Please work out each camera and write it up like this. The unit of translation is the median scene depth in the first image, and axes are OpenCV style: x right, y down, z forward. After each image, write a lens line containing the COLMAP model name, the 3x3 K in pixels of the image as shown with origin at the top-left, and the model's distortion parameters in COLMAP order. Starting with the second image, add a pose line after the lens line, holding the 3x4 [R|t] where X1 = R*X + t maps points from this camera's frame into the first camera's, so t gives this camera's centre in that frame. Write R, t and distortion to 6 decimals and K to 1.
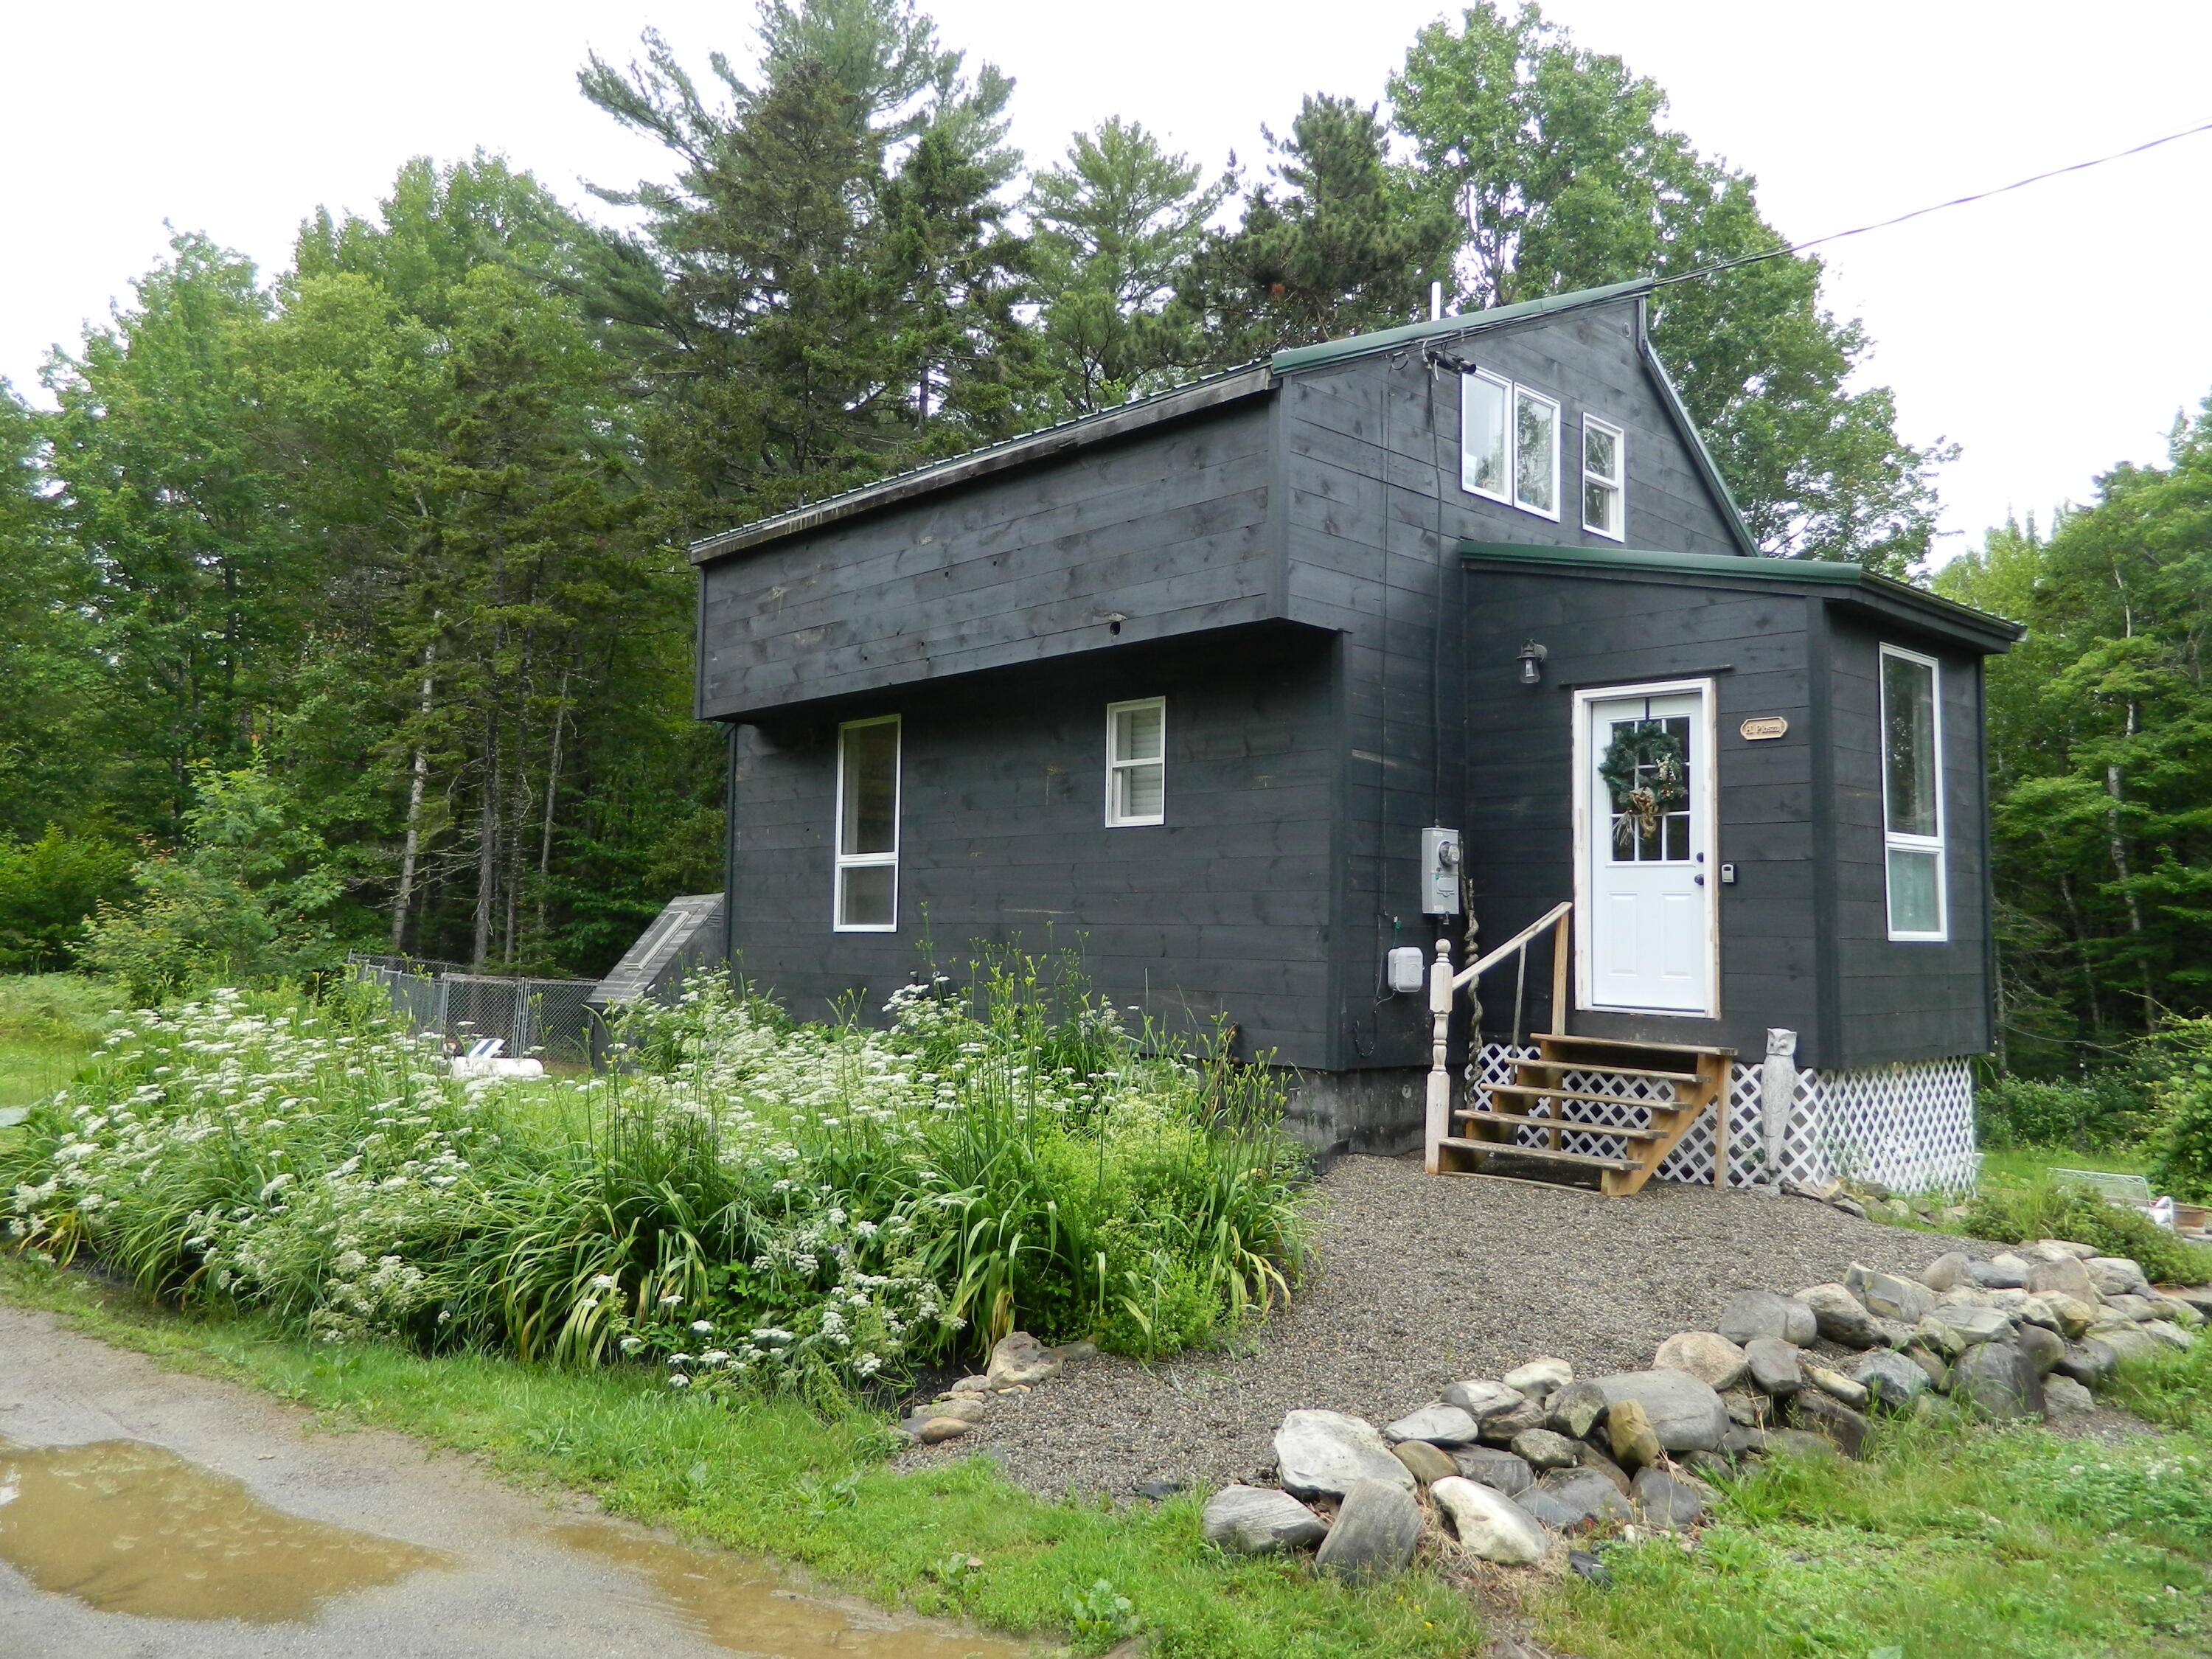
lens RADIAL K [[1692.9, 0, 1106.0], [0, 1692.9, 829.5], [0, 0, 1]] dist [0.011488, -0.000896]
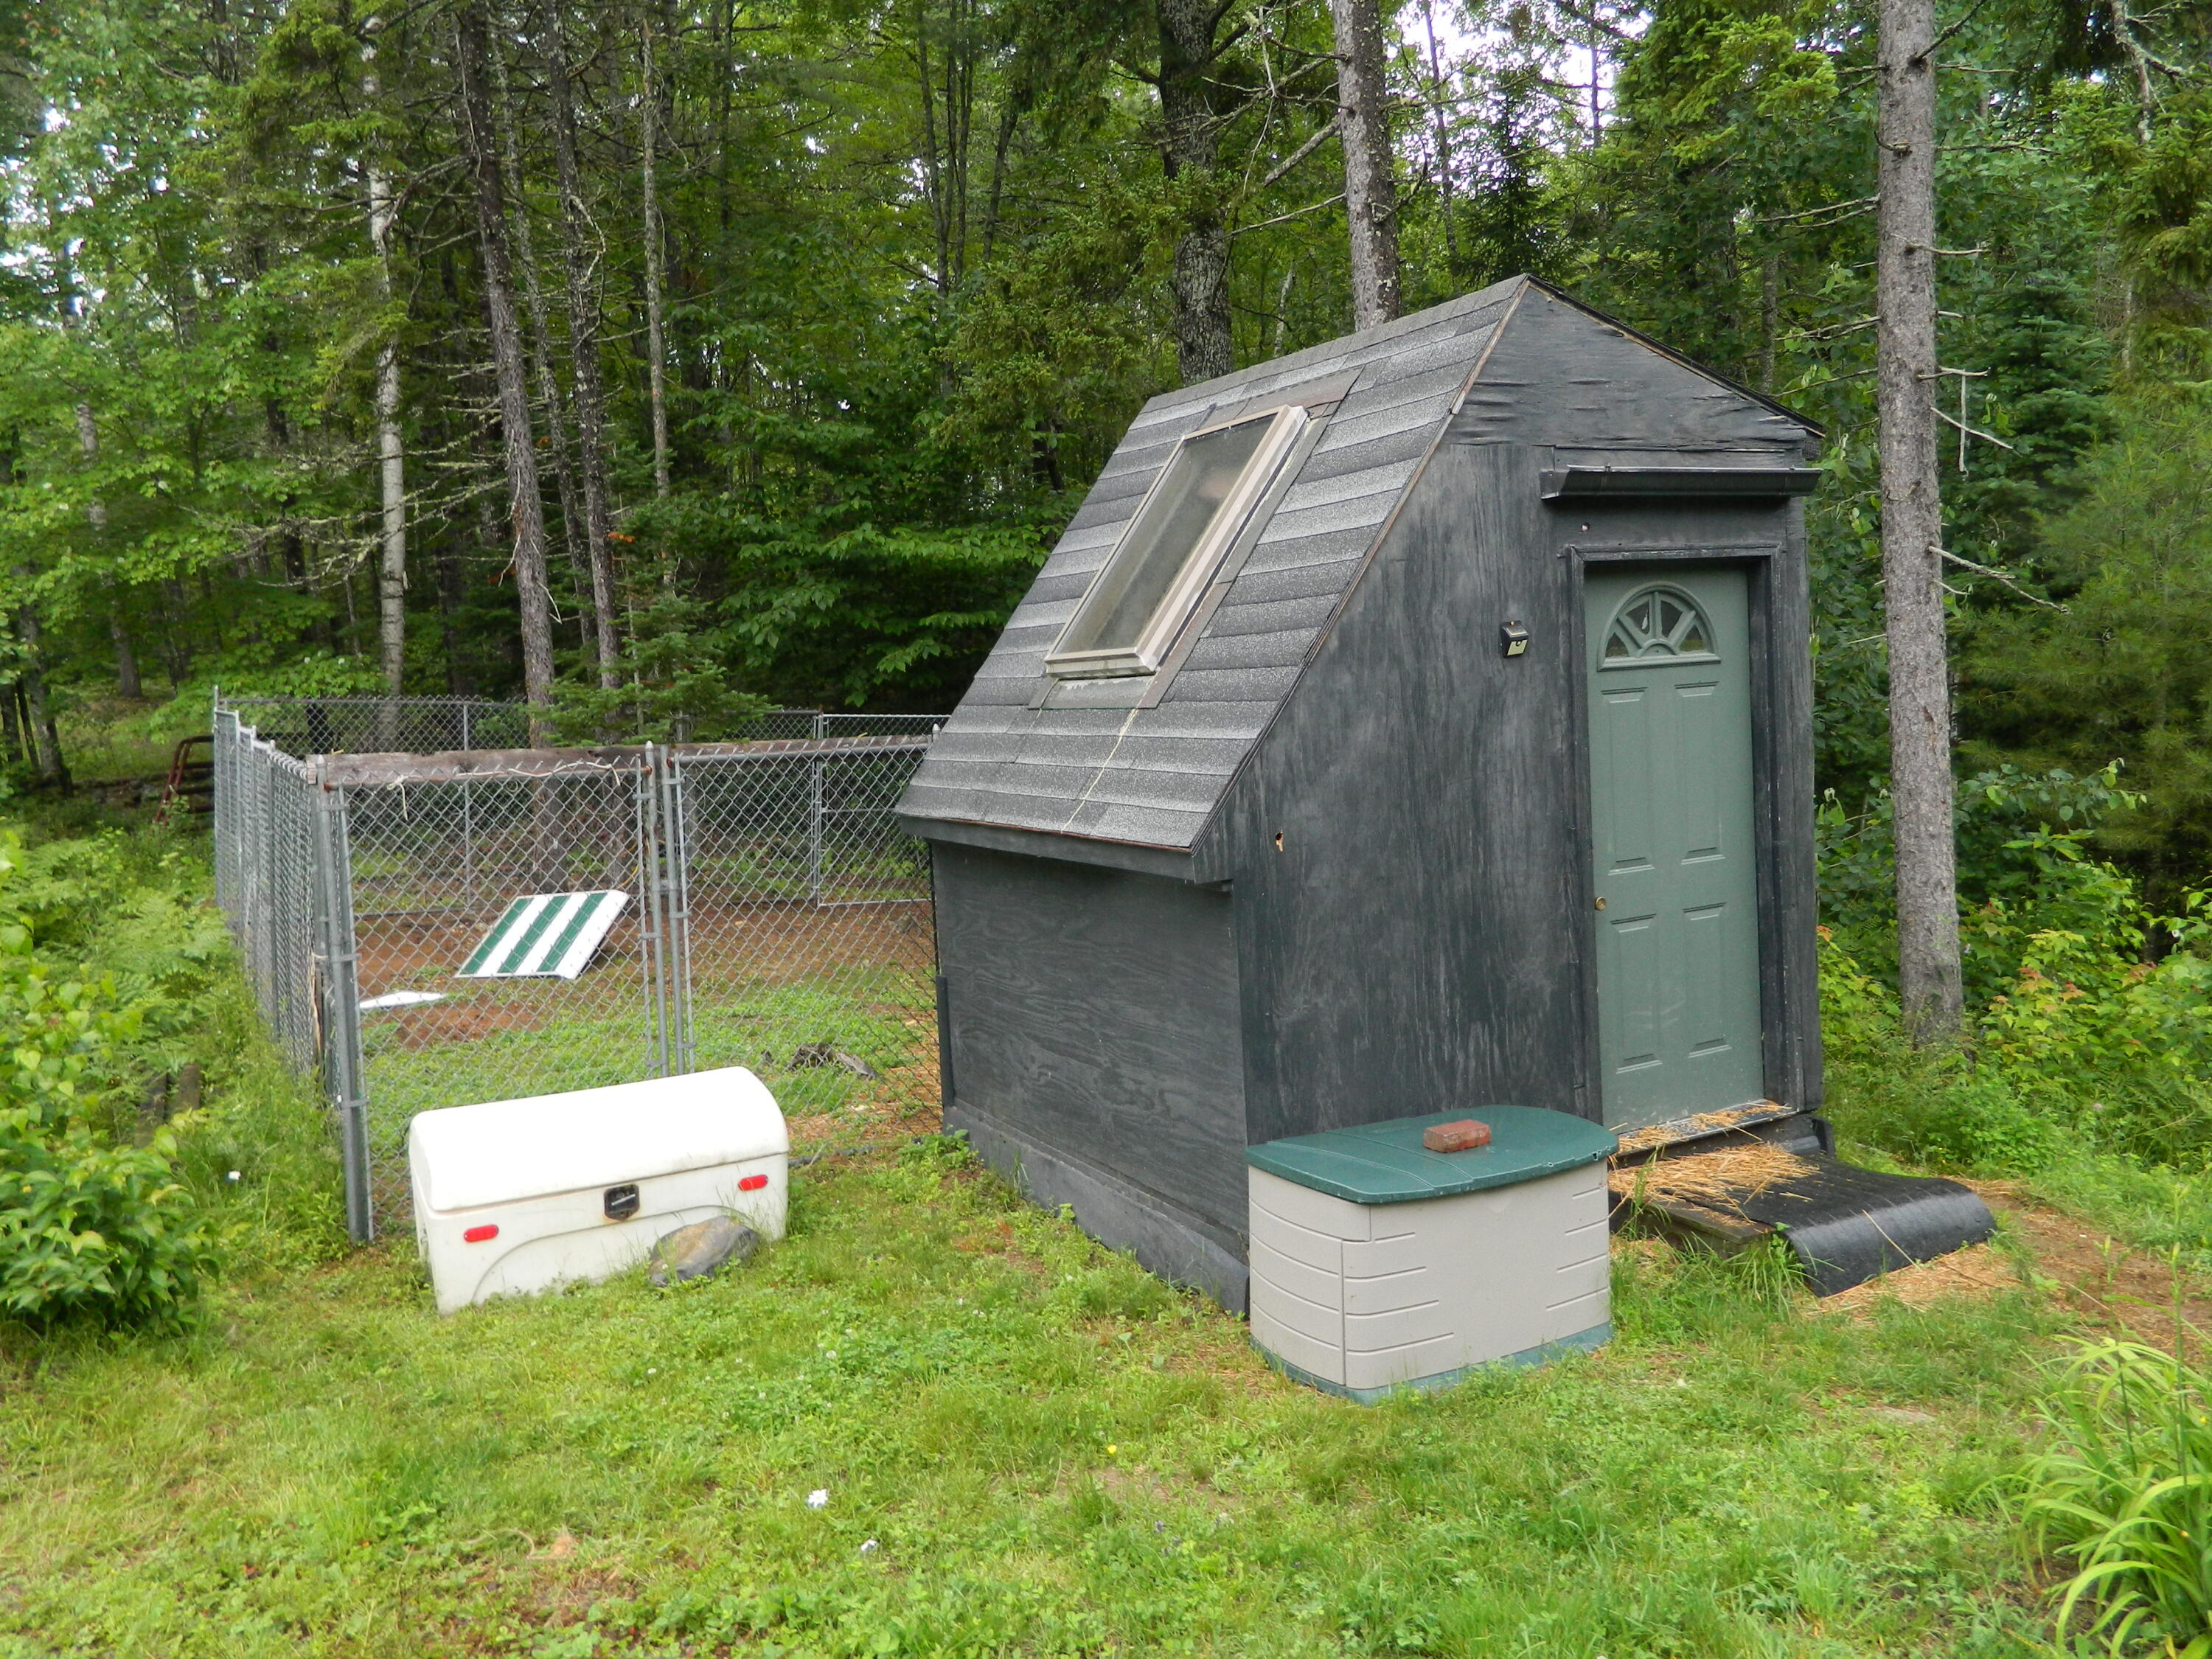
lens RADIAL K [[1692.9, 0, 1106.0], [0, 1692.9, 829.5], [0, 0, 1]] dist [0.011488, -0.000896]
pose [[0.993801, -0.081011, -0.076137, -0.285640], [0.093987, 0.978012, 0.186169, 0.065127], [0.059381, -0.192171, 0.979563, 0.833428]]
